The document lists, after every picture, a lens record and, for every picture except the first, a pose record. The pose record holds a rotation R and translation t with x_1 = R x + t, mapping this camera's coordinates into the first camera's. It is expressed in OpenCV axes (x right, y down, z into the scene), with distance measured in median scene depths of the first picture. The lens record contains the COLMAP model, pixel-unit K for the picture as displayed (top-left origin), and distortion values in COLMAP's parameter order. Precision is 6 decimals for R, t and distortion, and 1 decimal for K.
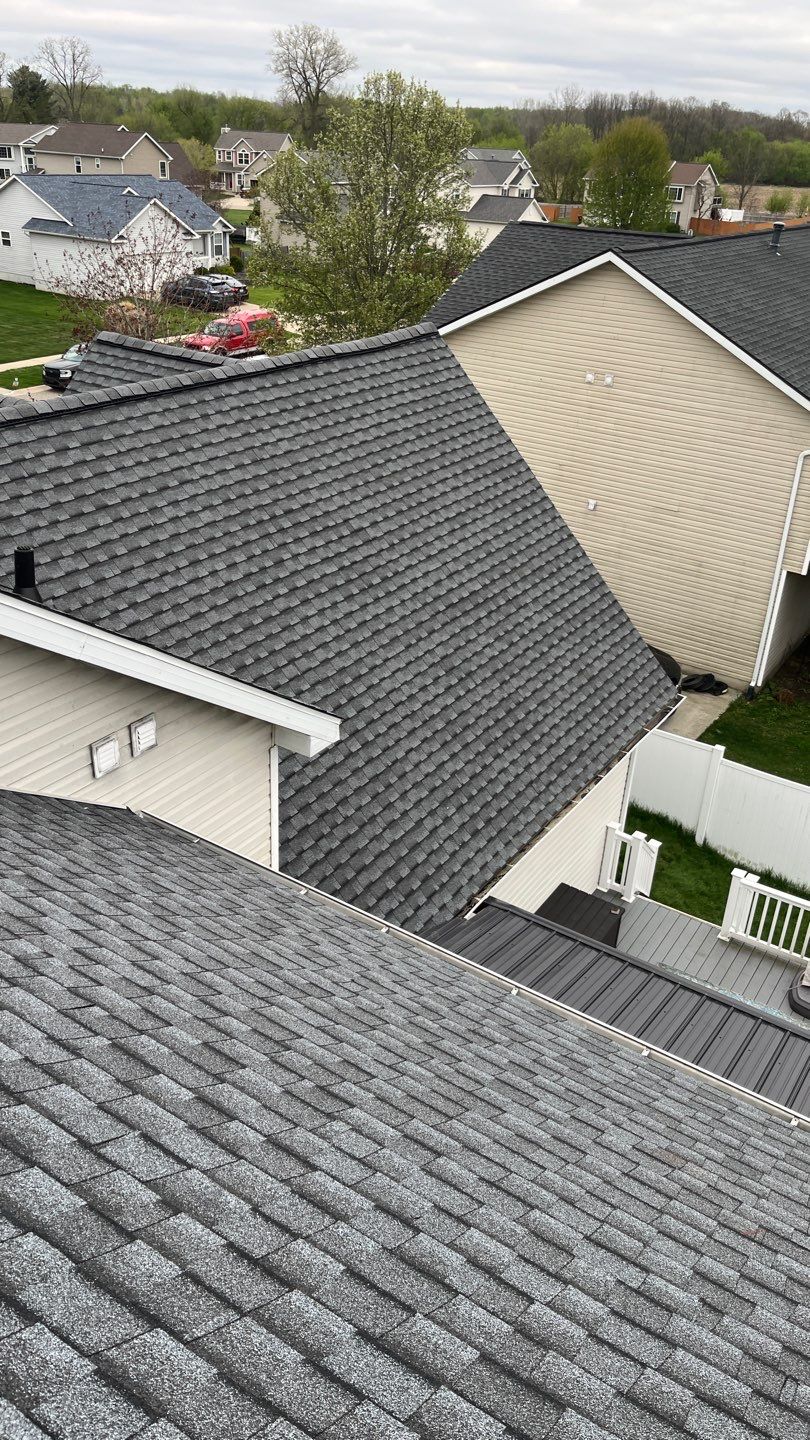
lens RADIAL K [[1101.2, 0, 396.5], [0, 1101.2, 711.7], [0, 0, 1]] dist [0.064854, -0.075288]
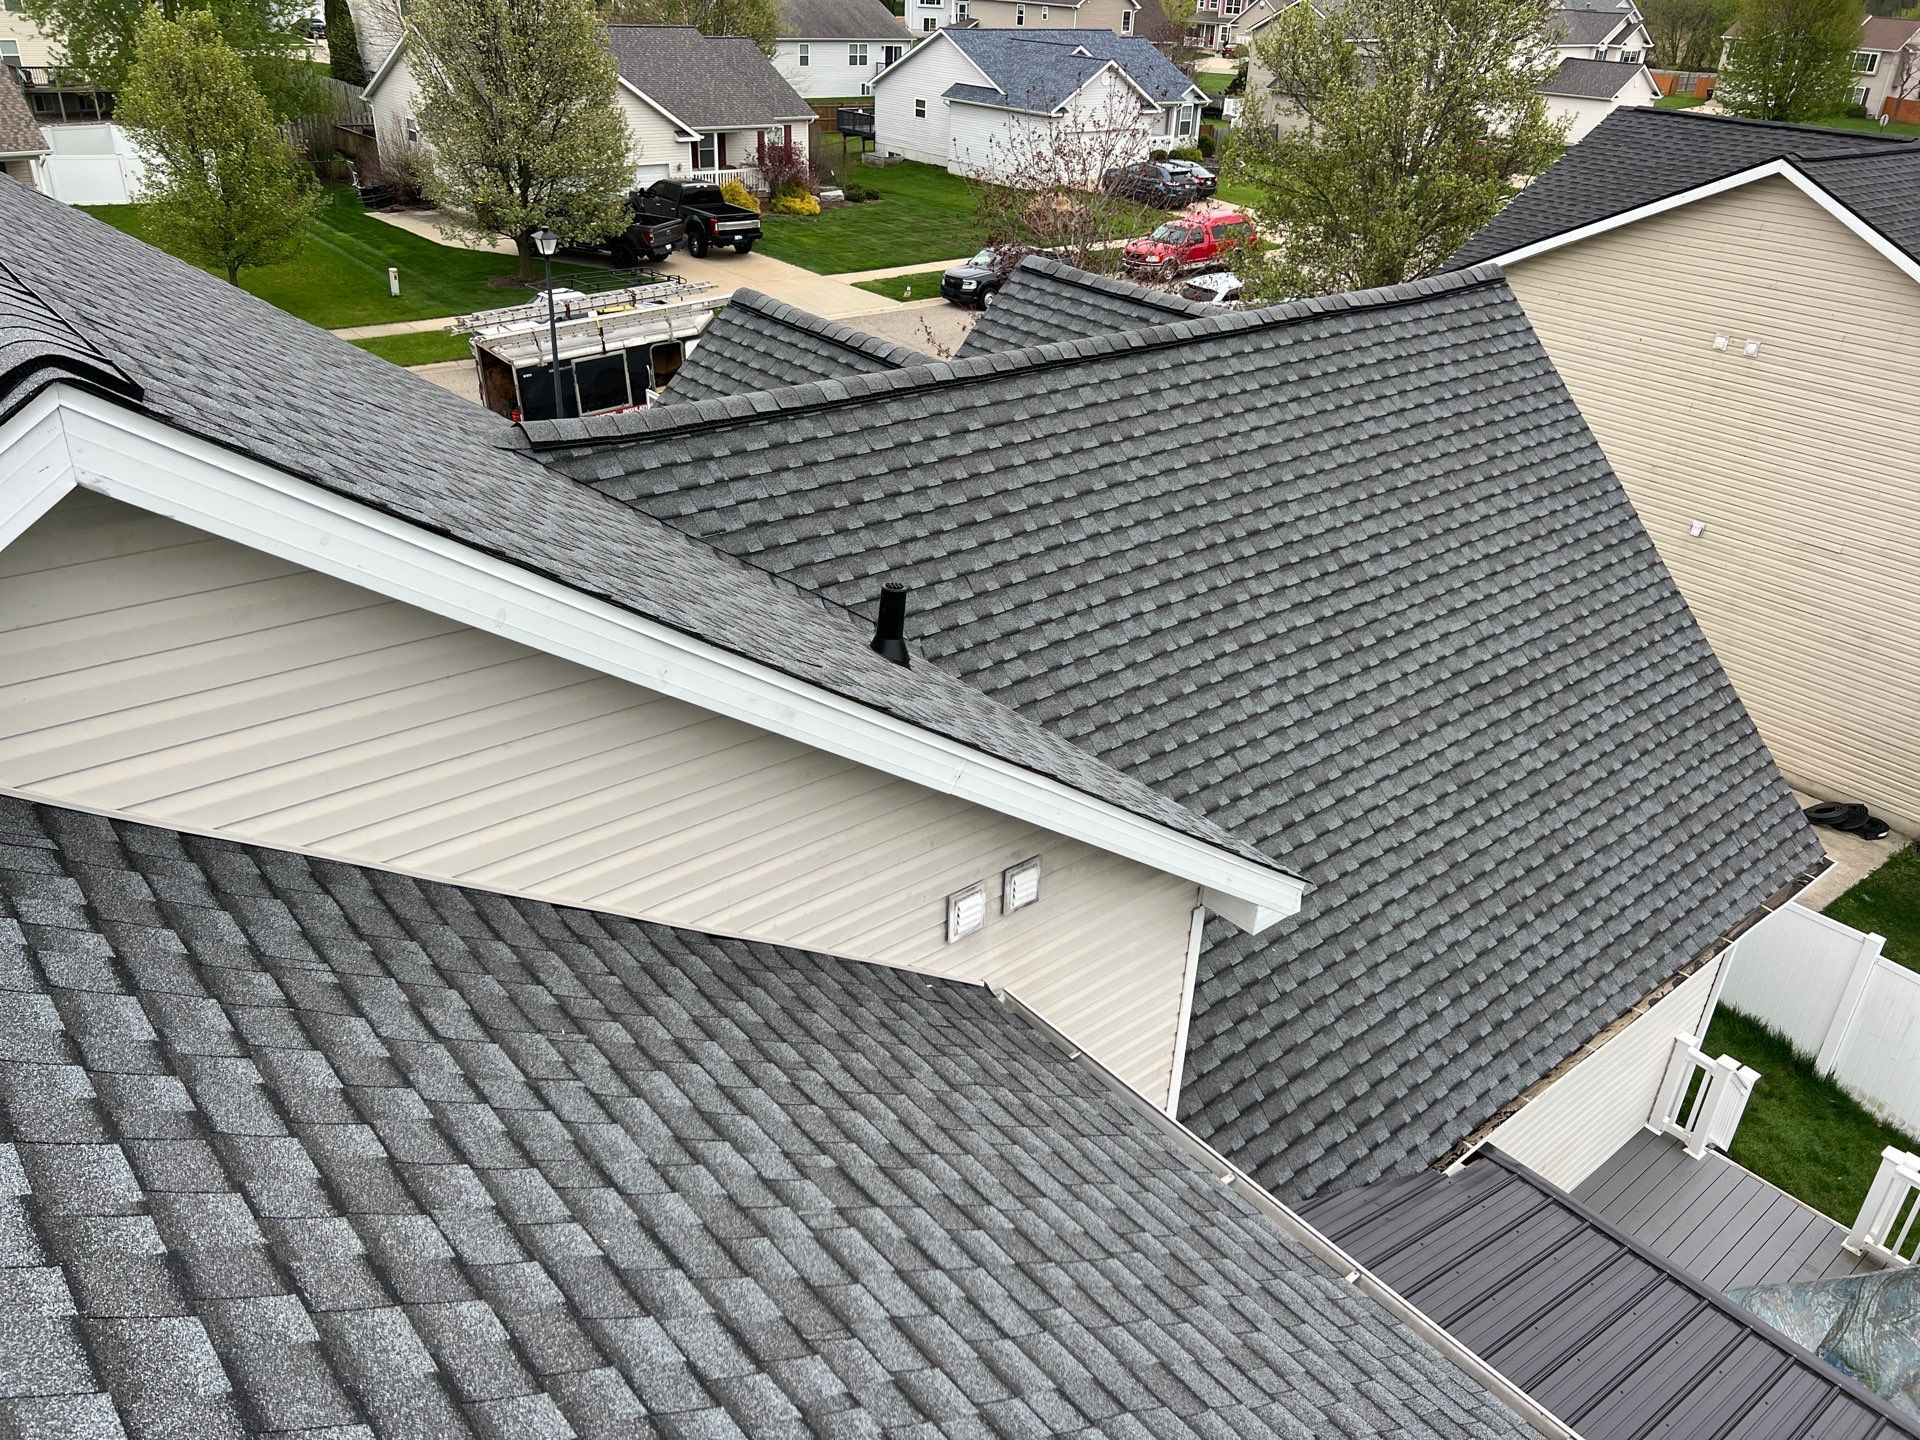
lens RADIAL K [[1431.2, 0, 959.9], [0, 1431.2, 684.3], [0, 0, 1]] dist [0.074250, -0.086478]
pose [[0.959436, 0.129695, -0.250323, -0.039718], [-0.134071, 0.990972, -0.000436, -0.066577], [0.248006, 0.033980, 0.968162, 0.082391]]
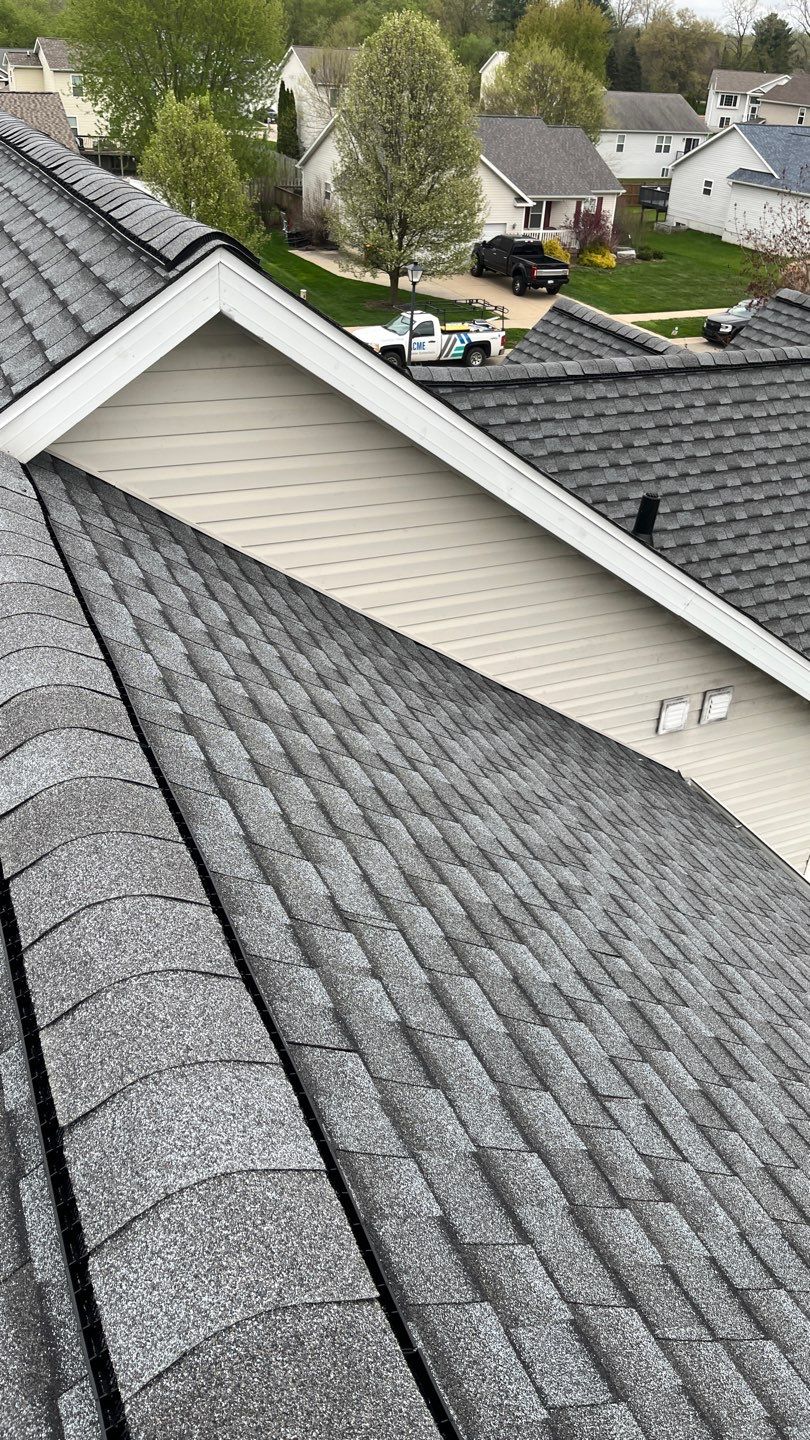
lens RADIAL K [[1100.7, 0, 398.5], [0, 1100.7, 699.4], [0, 0, 1]] dist [0.068661, -0.083853]
pose [[0.848699, 0.273332, -0.452768, -0.017712], [-0.261224, 0.961026, 0.090505, 0.000643], [0.459860, 0.041462, 0.887023, 0.002766]]
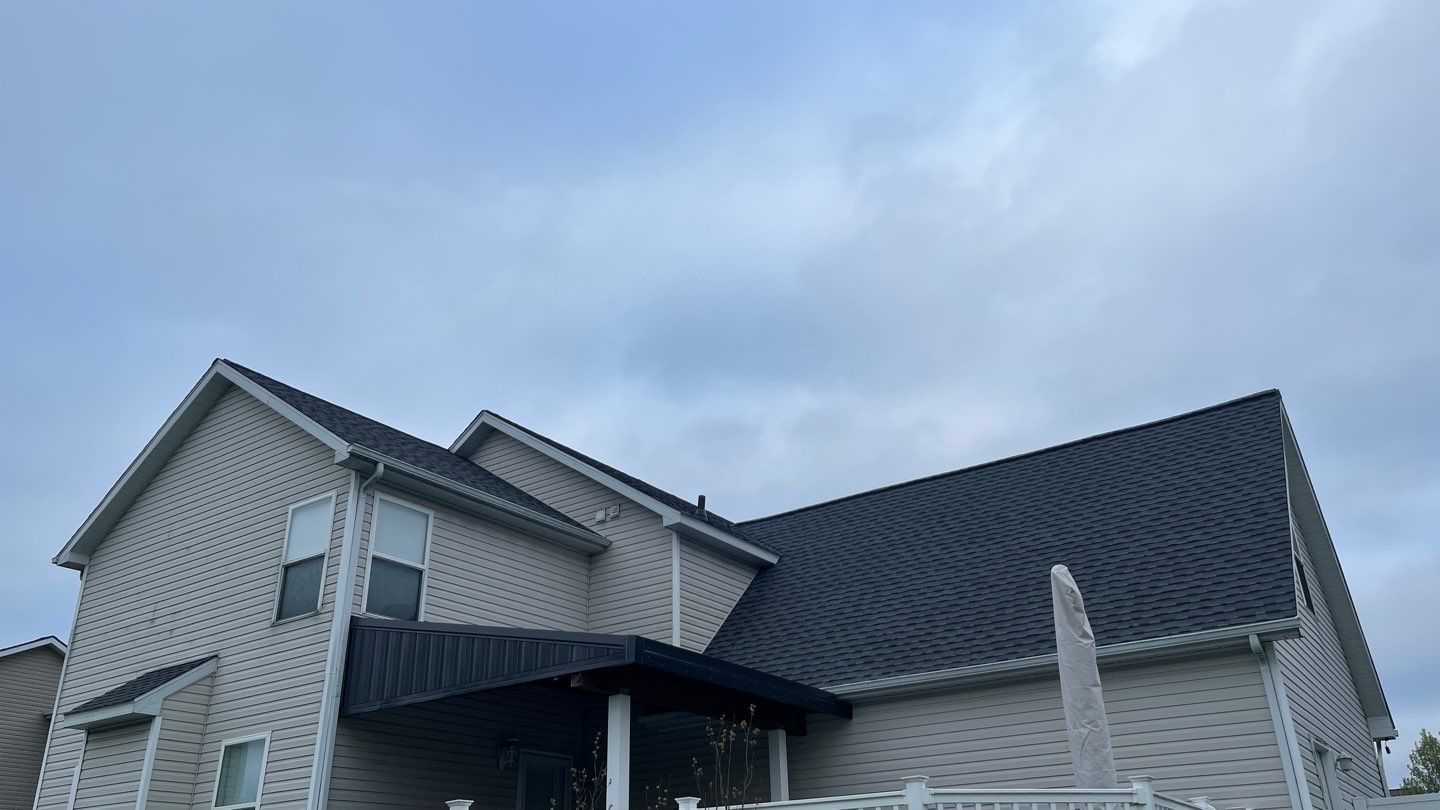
lens RADIAL K [[1101.2, 0, 720.0], [0, 1101.2, 405.0], [0, 0, 1]] dist [0.064854, -0.075288]
pose [[-0.019276, -0.468213, -0.883405, 1.565314], [-0.437730, 0.798340, -0.413576, 0.556458], [0.898900, 0.378721, -0.220339, 1.186064]]
